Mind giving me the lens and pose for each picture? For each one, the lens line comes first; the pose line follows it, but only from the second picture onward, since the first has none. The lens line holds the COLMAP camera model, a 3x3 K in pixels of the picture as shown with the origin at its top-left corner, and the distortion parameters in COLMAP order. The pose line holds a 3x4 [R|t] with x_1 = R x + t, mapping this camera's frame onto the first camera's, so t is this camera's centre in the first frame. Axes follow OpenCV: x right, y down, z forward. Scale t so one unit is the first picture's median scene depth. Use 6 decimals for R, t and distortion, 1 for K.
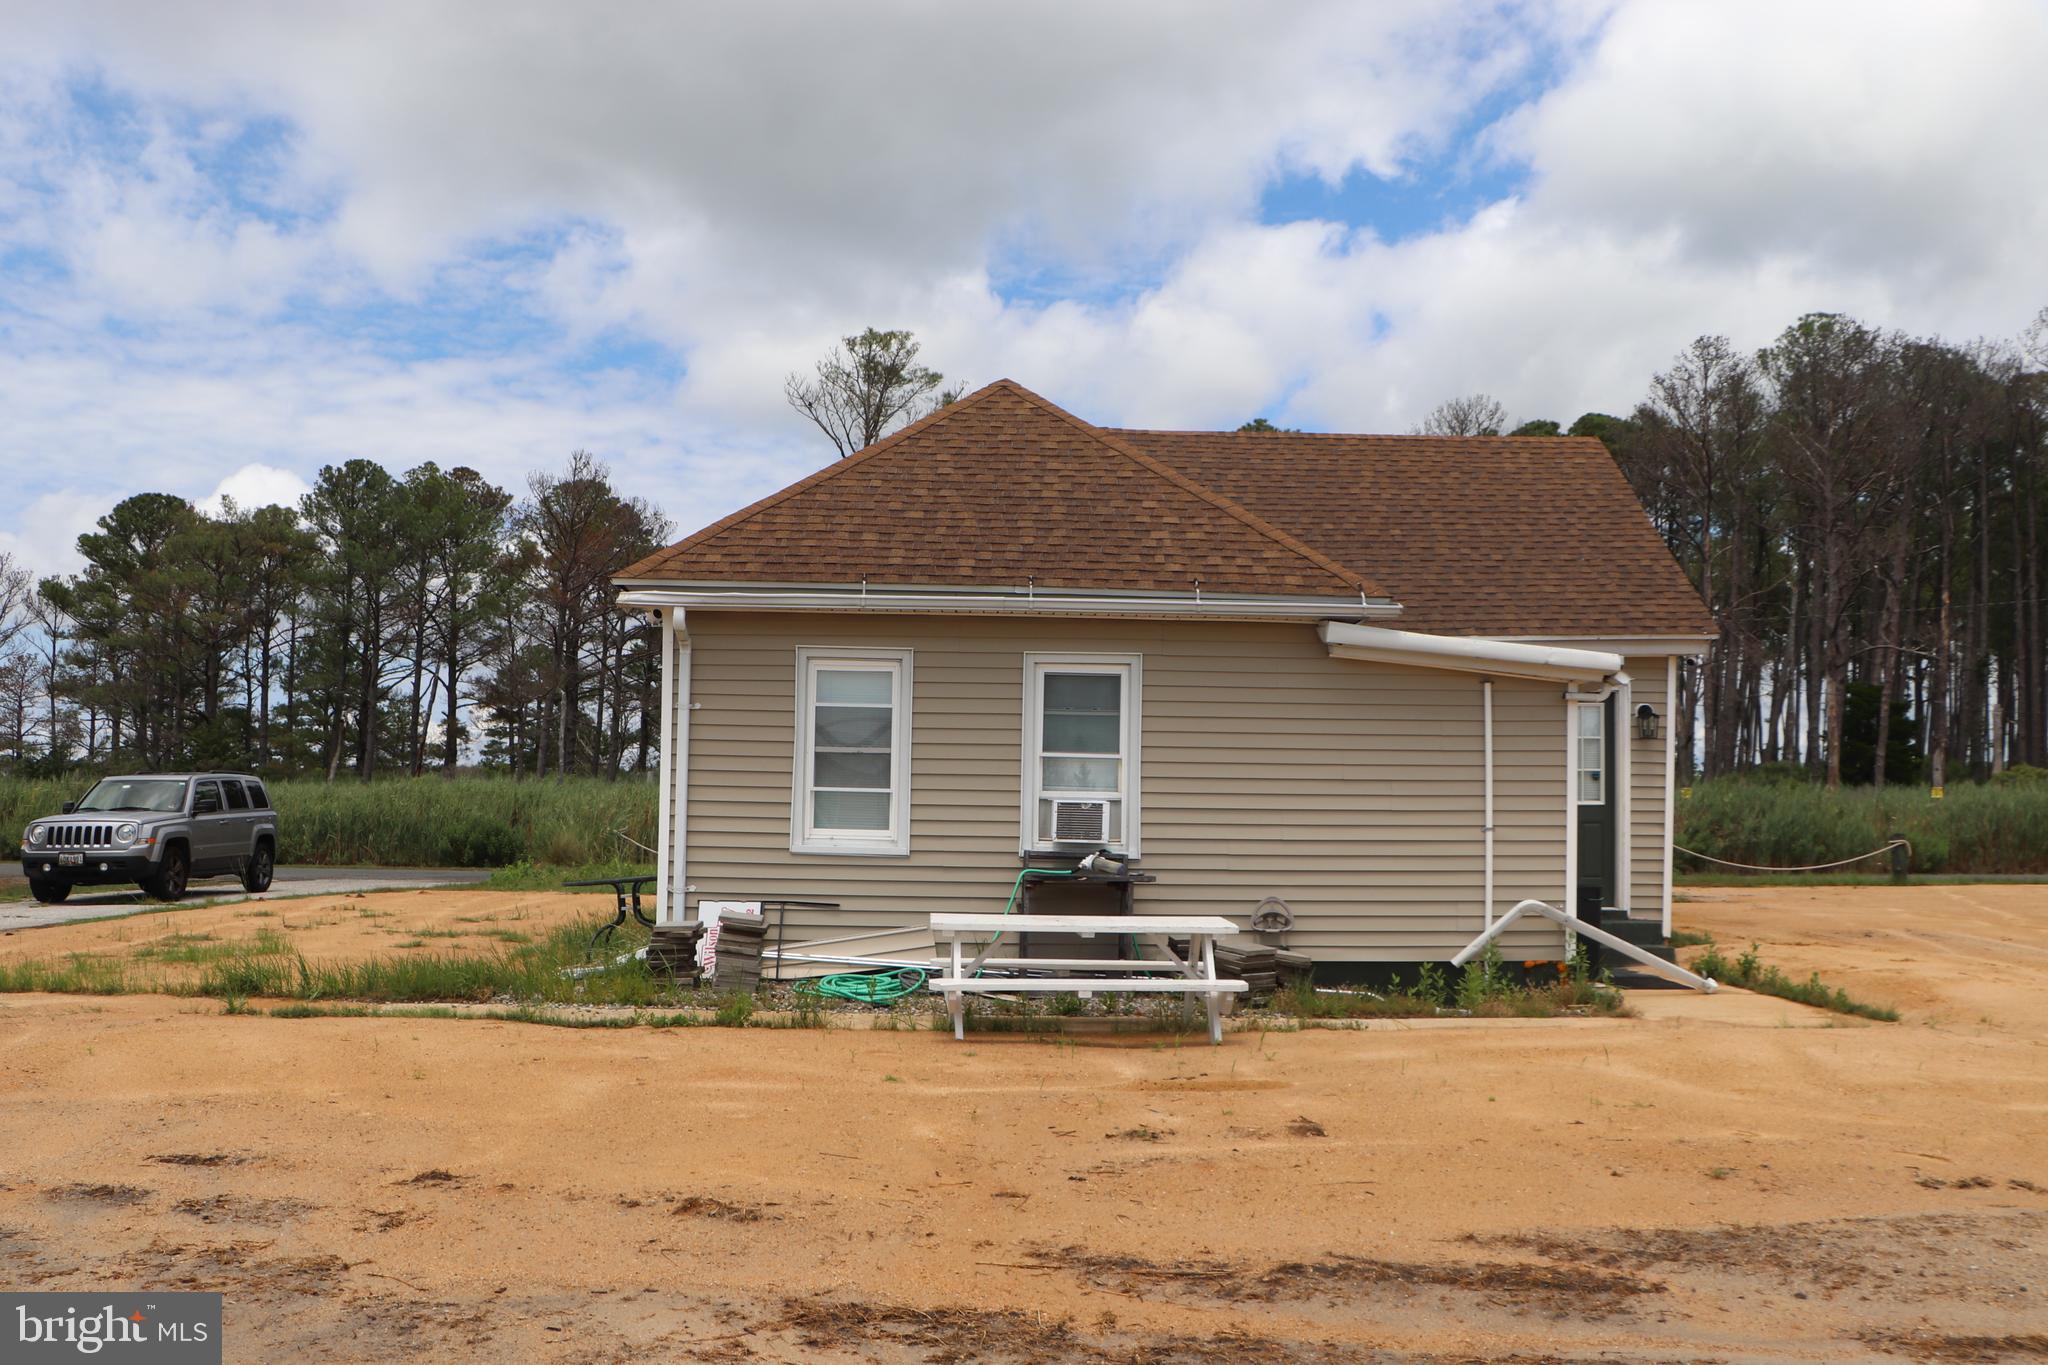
lens RADIAL K [[1666.1, 0, 1014.7], [0, 1666.1, 742.5], [0, 0, 1]] dist [-0.184341, 0.154983]
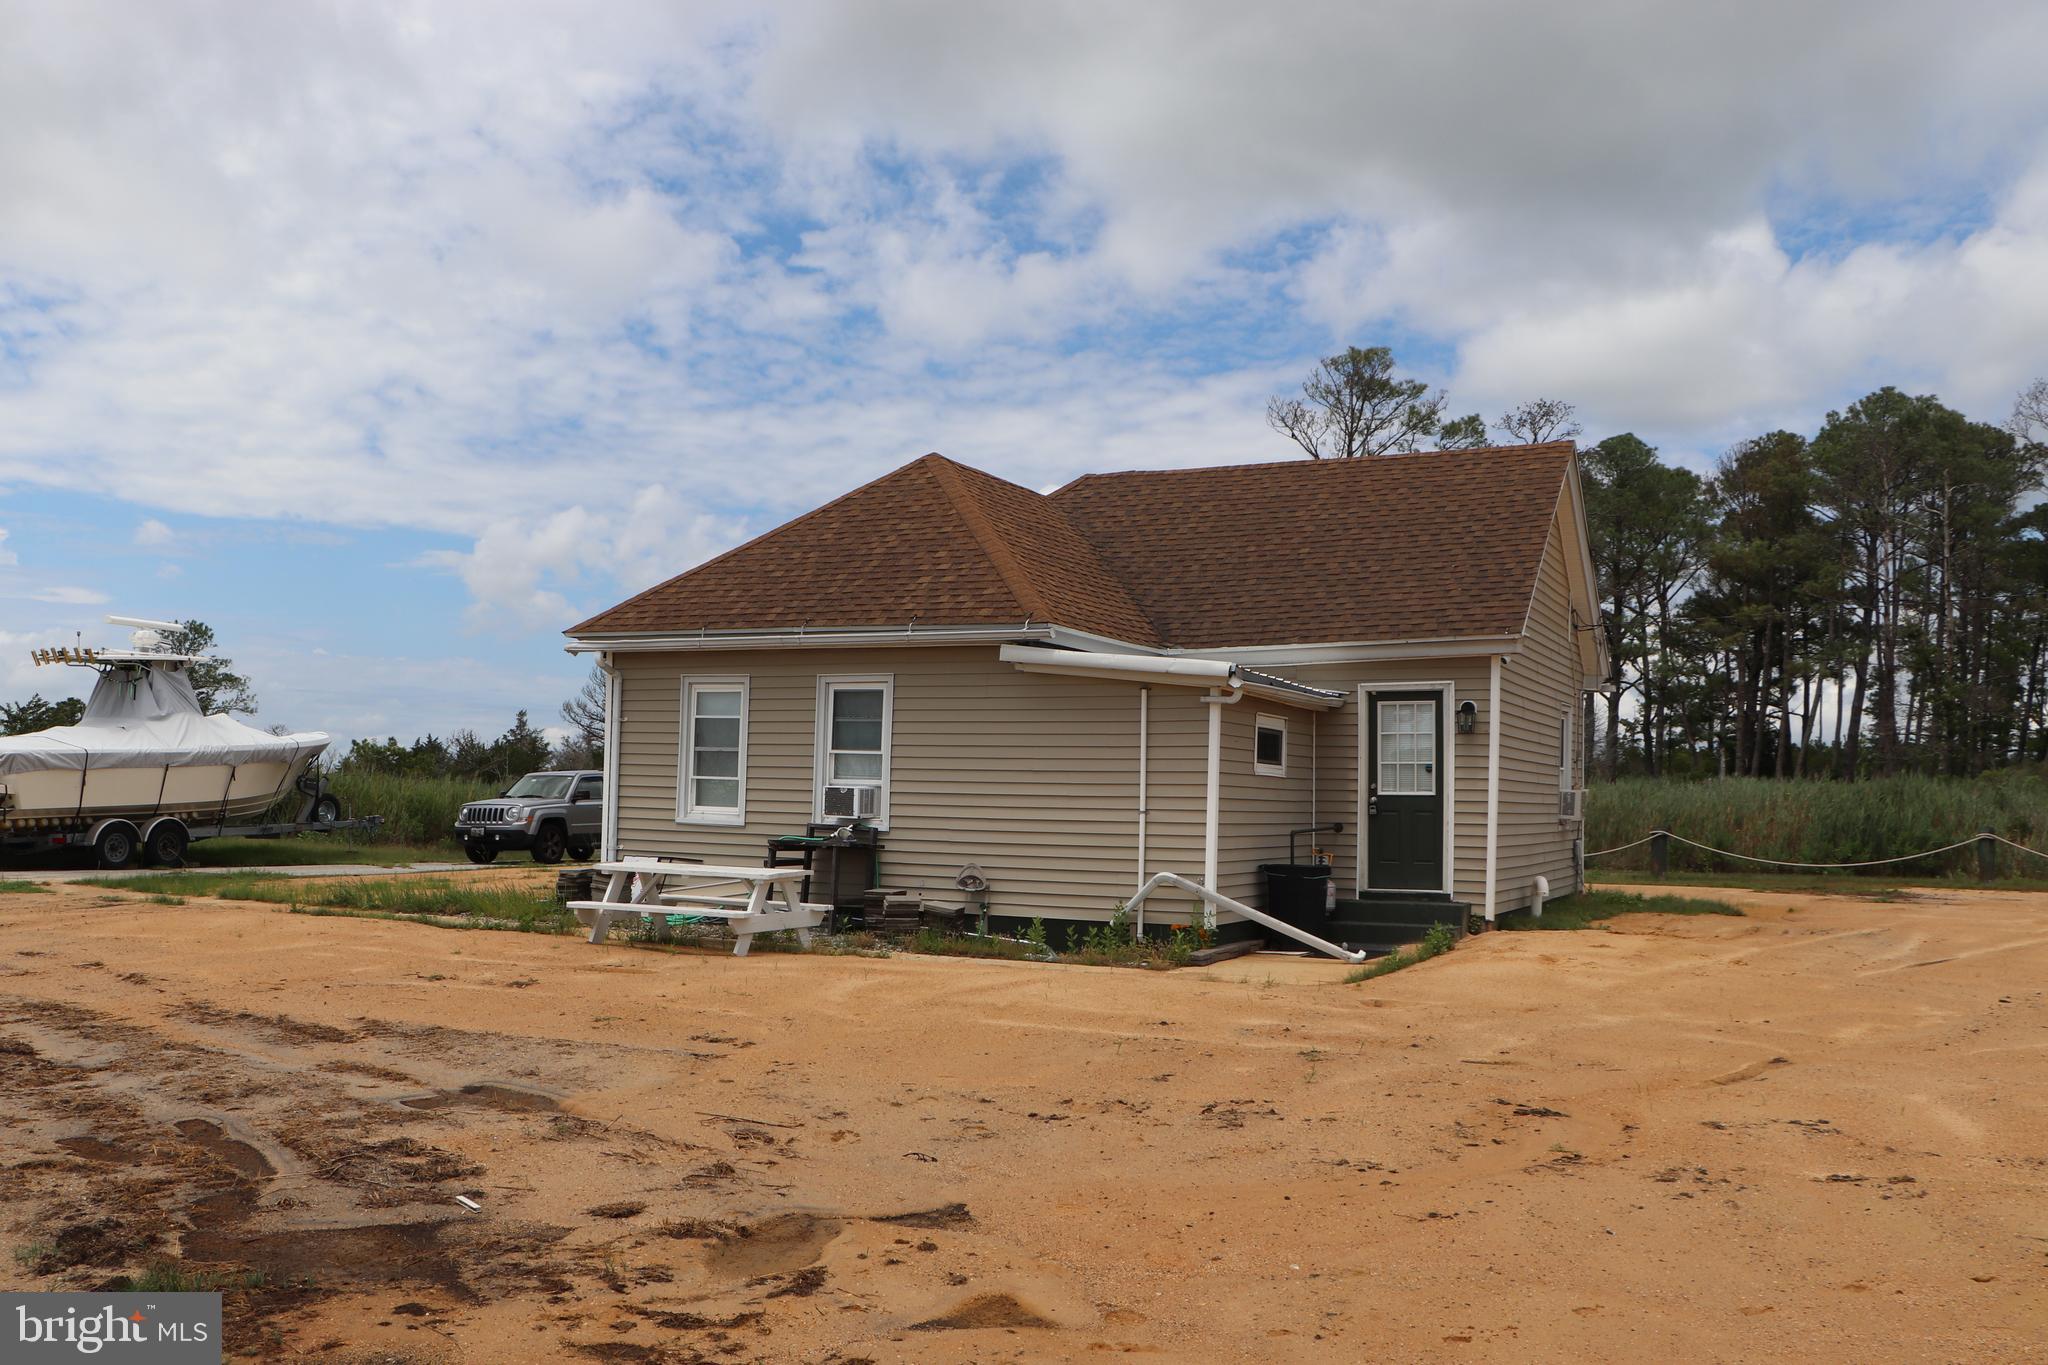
lens RADIAL K [[1697.4, 0, 1014.9], [0, 1697.4, 737.5], [0, 0, 1]] dist [-0.187717, 0.157841]
pose [[0.886096, -0.010132, -0.463392, 0.510940], [0.007893, 0.999946, -0.006771, 0.004014], [0.463435, 0.002342, 0.886128, -0.086490]]
